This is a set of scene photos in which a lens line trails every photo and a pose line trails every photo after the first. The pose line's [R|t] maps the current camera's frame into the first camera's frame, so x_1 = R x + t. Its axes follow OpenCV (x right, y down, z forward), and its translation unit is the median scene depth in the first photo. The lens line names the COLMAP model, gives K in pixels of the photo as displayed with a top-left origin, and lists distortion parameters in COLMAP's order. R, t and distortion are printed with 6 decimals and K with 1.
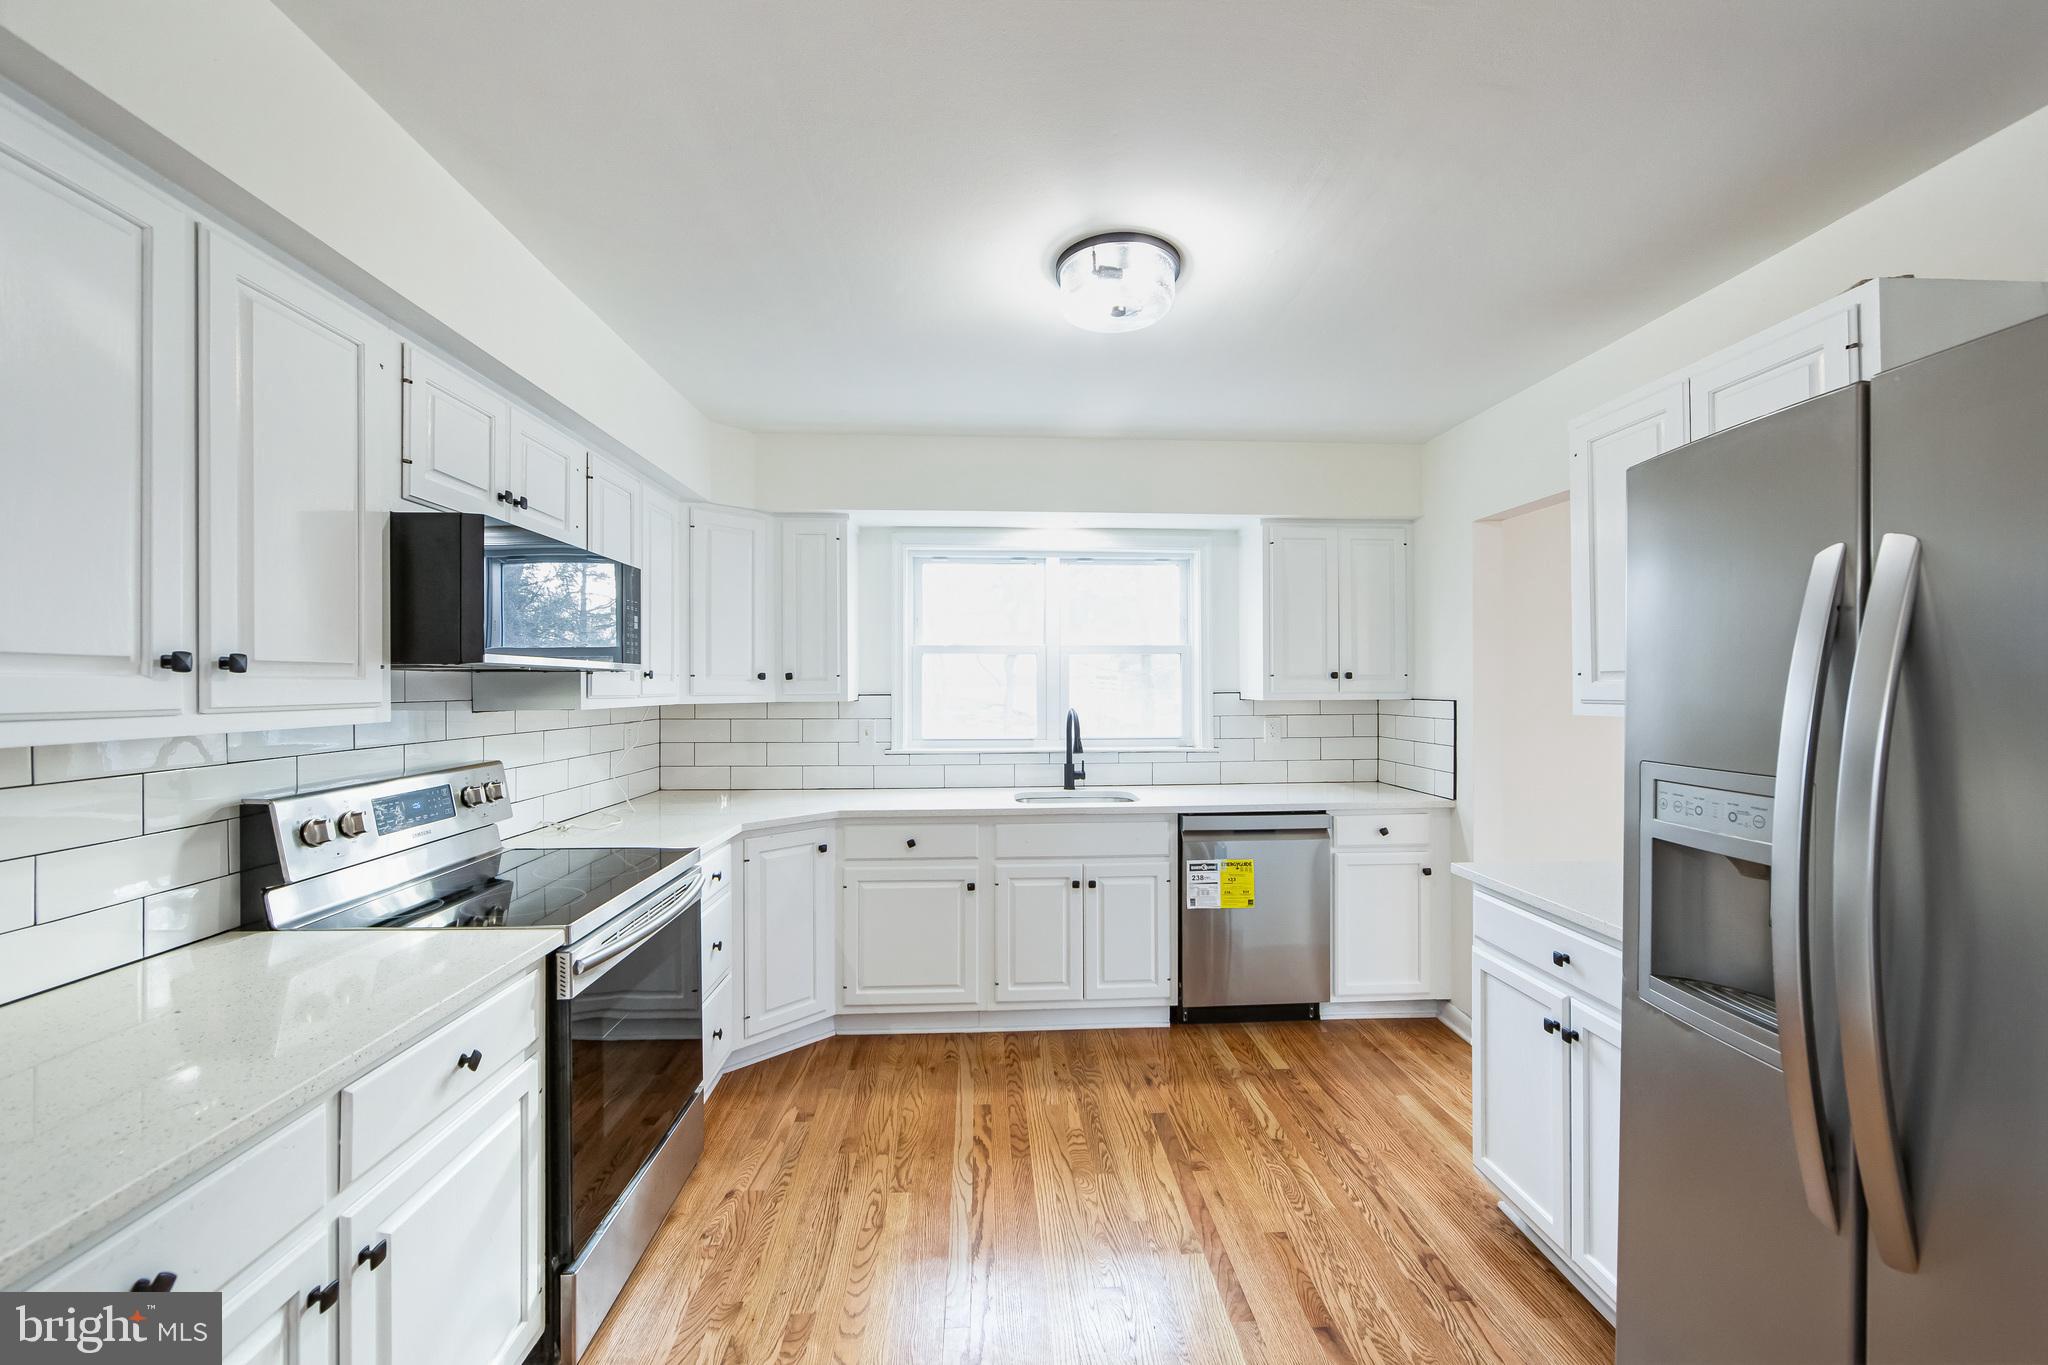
lens RADIAL K [[806.8, 0, 1026.1], [0, 806.8, 685.1], [0, 0, 1]] dist [-0.010149, 0.000356]
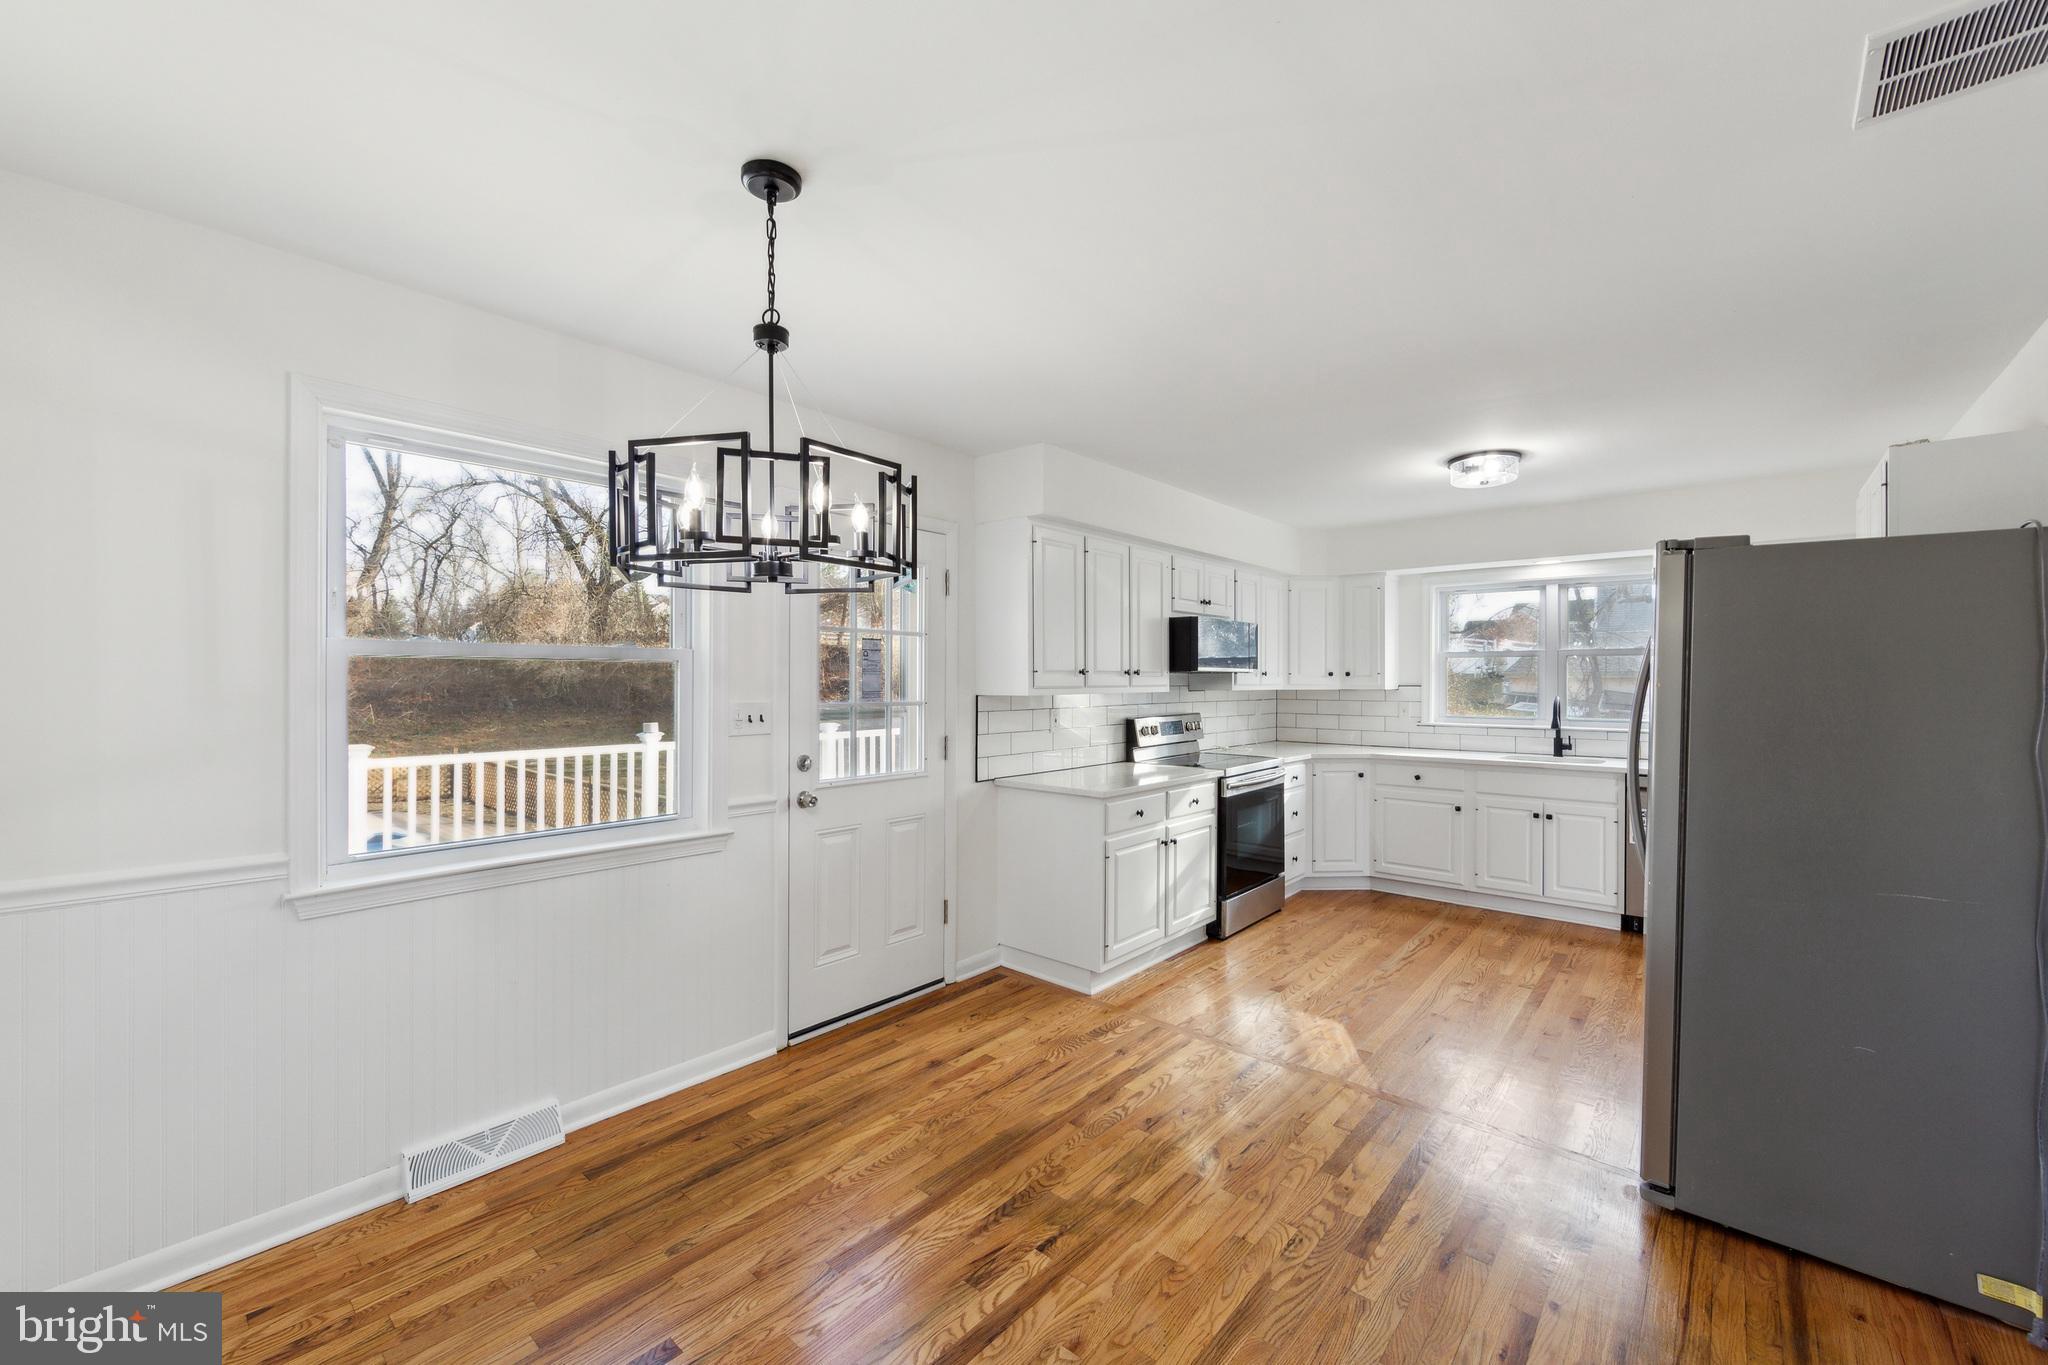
lens RADIAL K [[806.8, 0, 1026.1], [0, 806.8, 685.1], [0, 0, 1]] dist [-0.010149, 0.000356]
pose [[0.718372, 0.007735, -0.695616, 0.428201], [-0.002330, 0.999959, 0.008713, -0.001013], [0.695655, -0.004639, 0.718361, -0.726479]]
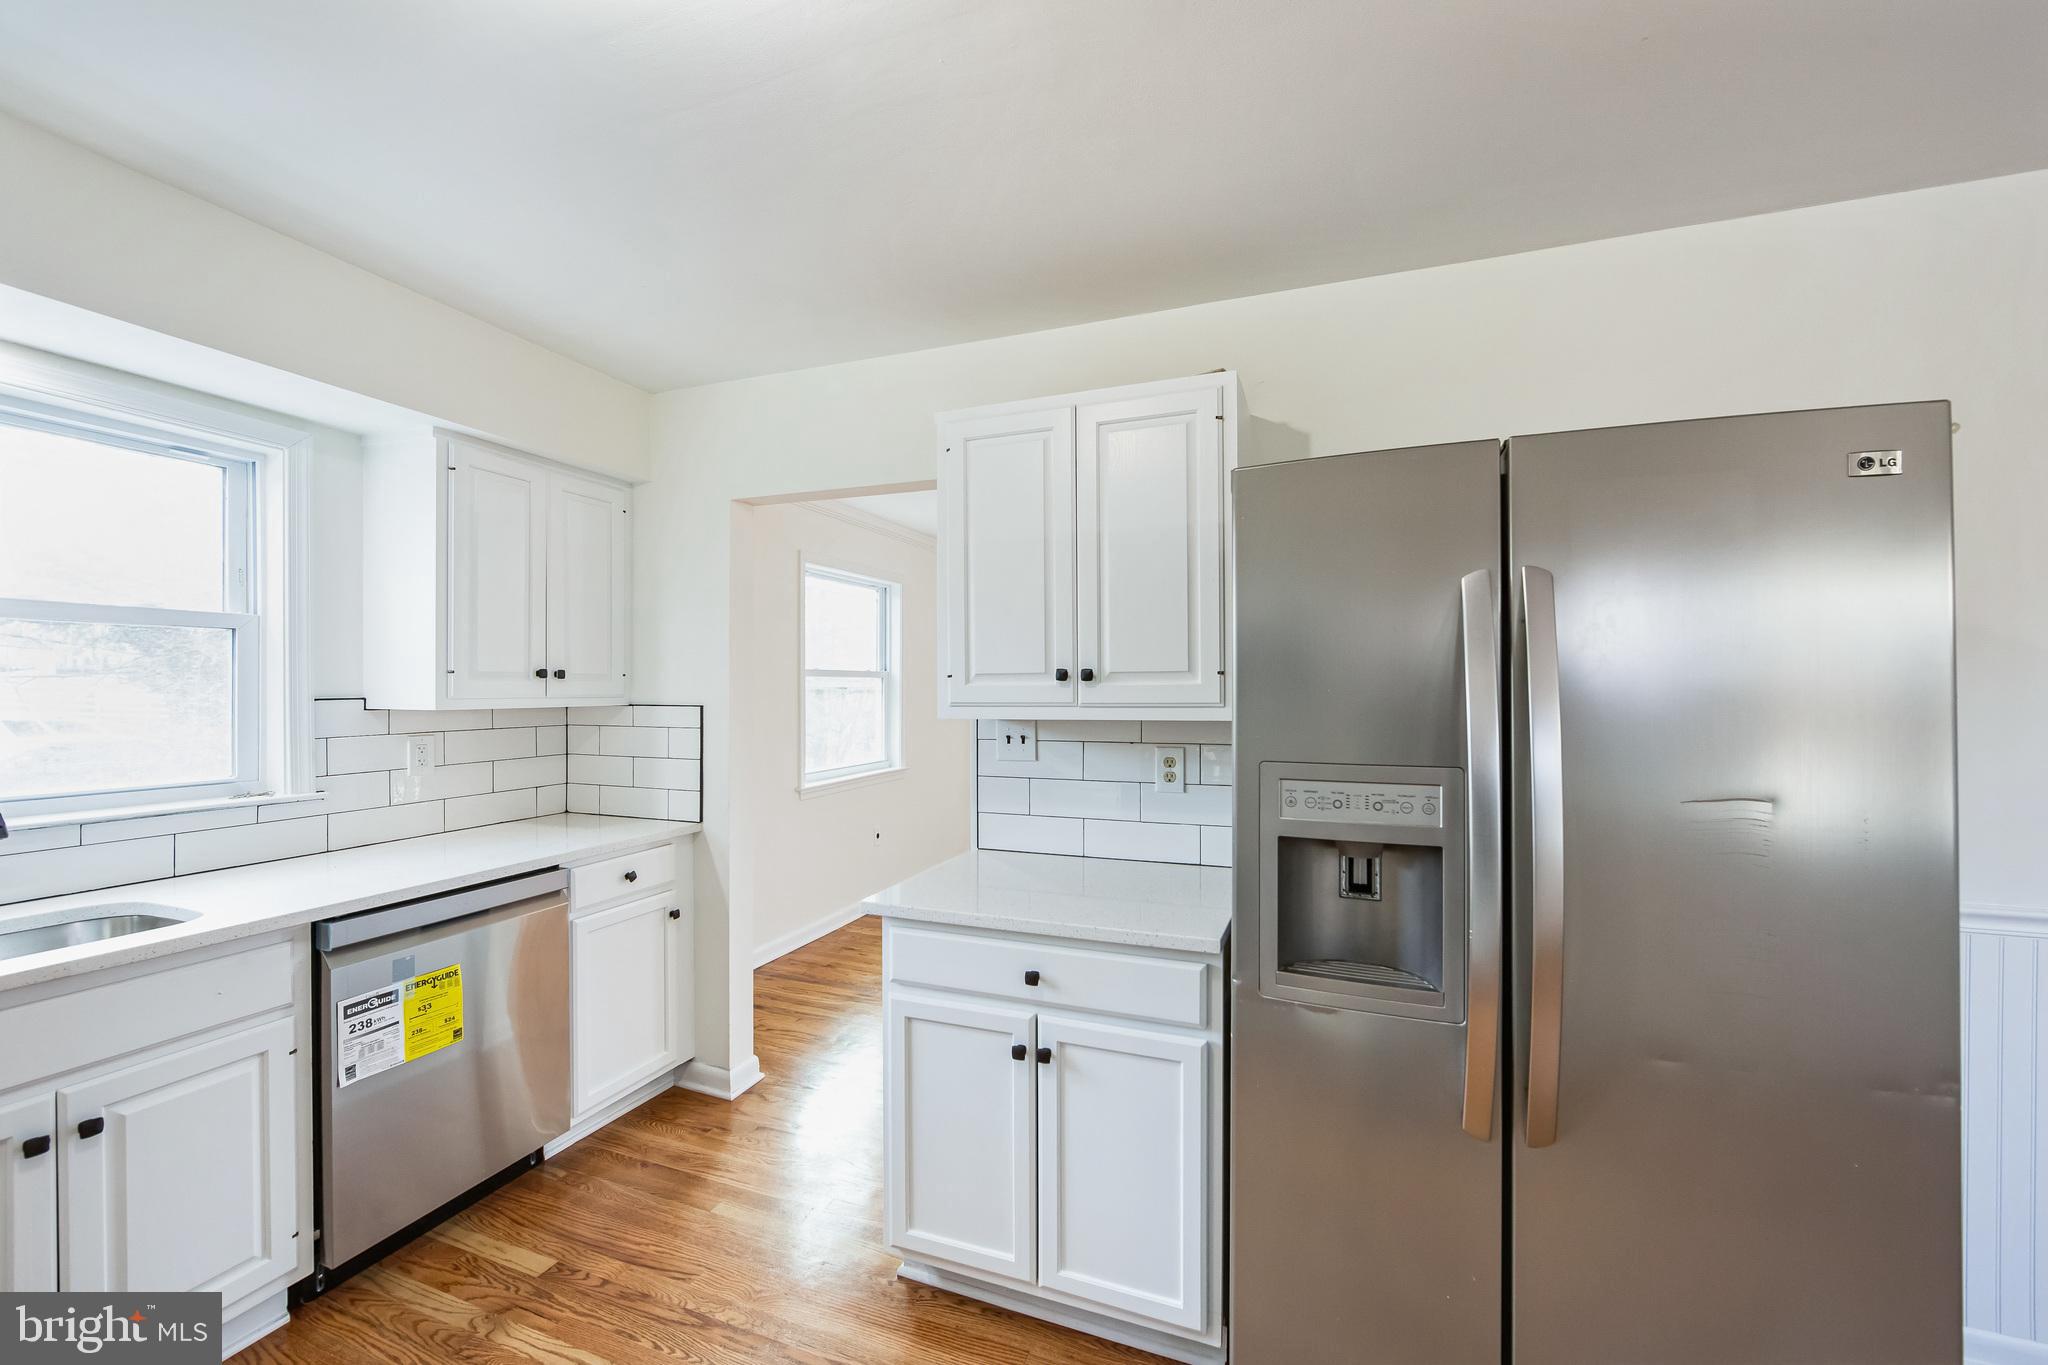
lens RADIAL K [[808.0, 0, 1027.9], [0, 808.0, 693.7], [0, 0, 1]] dist [-0.009493, 0.000804]
pose [[0.404009, -0.000997, 0.914755, -0.117487], [-0.003072, 0.999992, 0.002447, 0.003207], [-0.914750, -0.003799, 0.404003, 0.360291]]
